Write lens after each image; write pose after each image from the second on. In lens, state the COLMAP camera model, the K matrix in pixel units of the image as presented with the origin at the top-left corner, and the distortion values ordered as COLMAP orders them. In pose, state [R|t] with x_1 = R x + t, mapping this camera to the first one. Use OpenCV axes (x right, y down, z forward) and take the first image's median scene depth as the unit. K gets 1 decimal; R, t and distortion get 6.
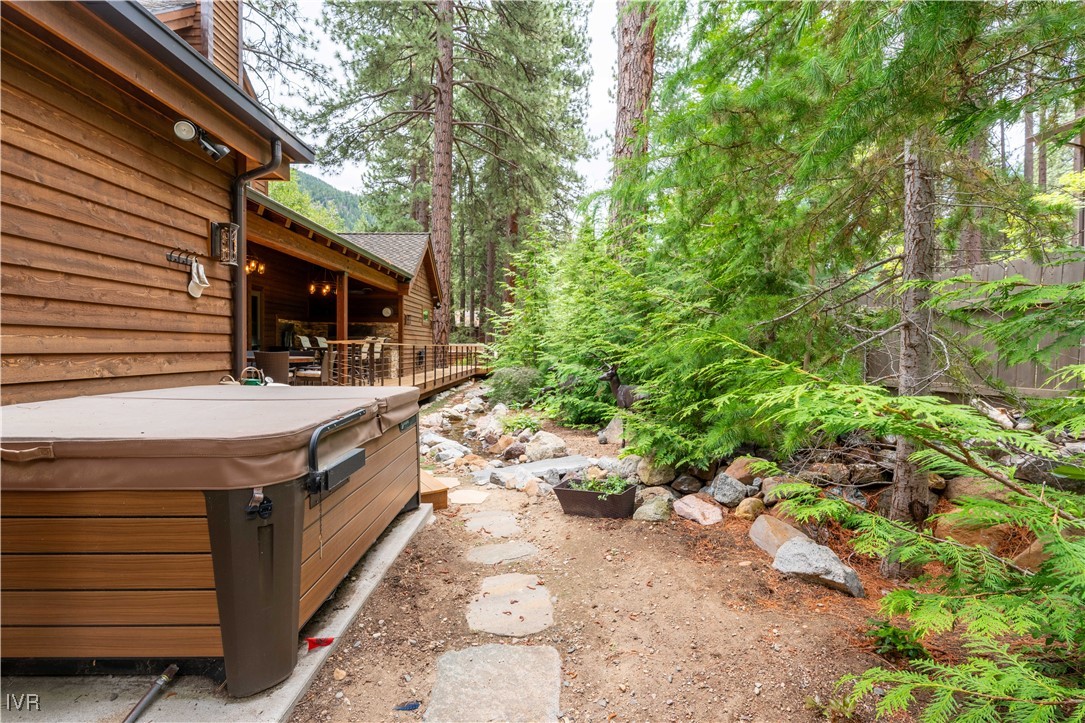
lens RADIAL K [[495.5, 0, 541.8], [0, 495.5, 356.9], [0, 0, 1]] dist [-0.002201, 0.001365]
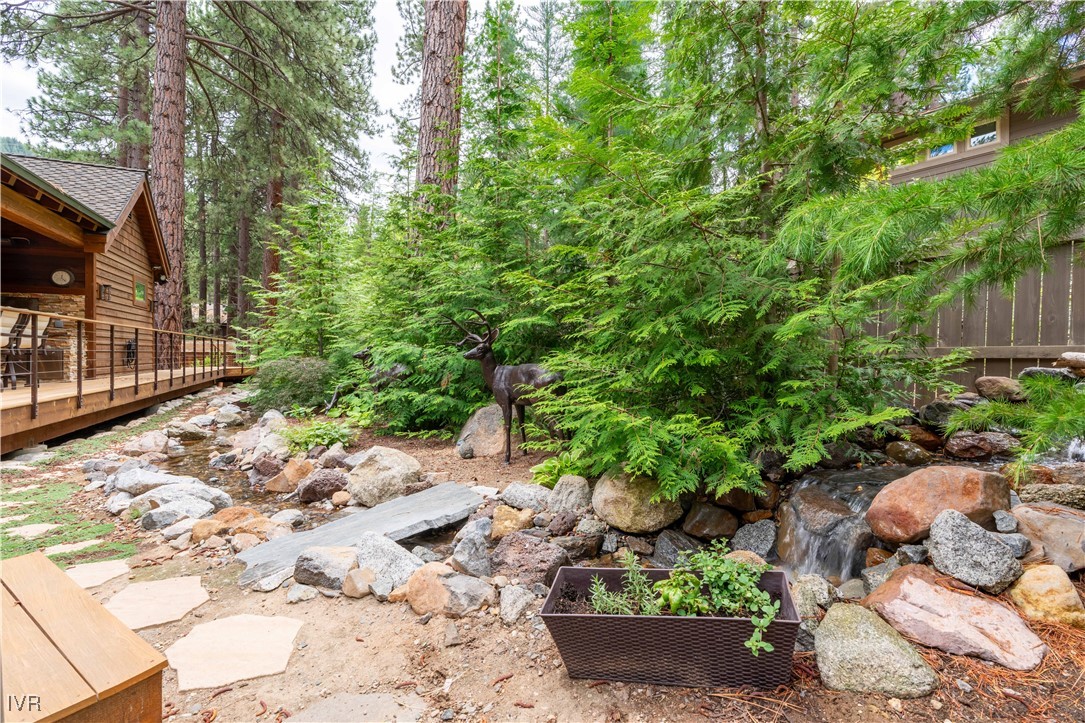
lens RADIAL K [[495.5, 0, 545.0], [0, 495.5, 356.3], [0, 0, 1]] dist [-0.002201, 0.001365]
pose [[0.901881, -0.005813, 0.431946, -0.030110], [0.010280, 0.999915, -0.008008, 0.022519], [-0.431862, 0.011663, 0.901864, 0.172168]]
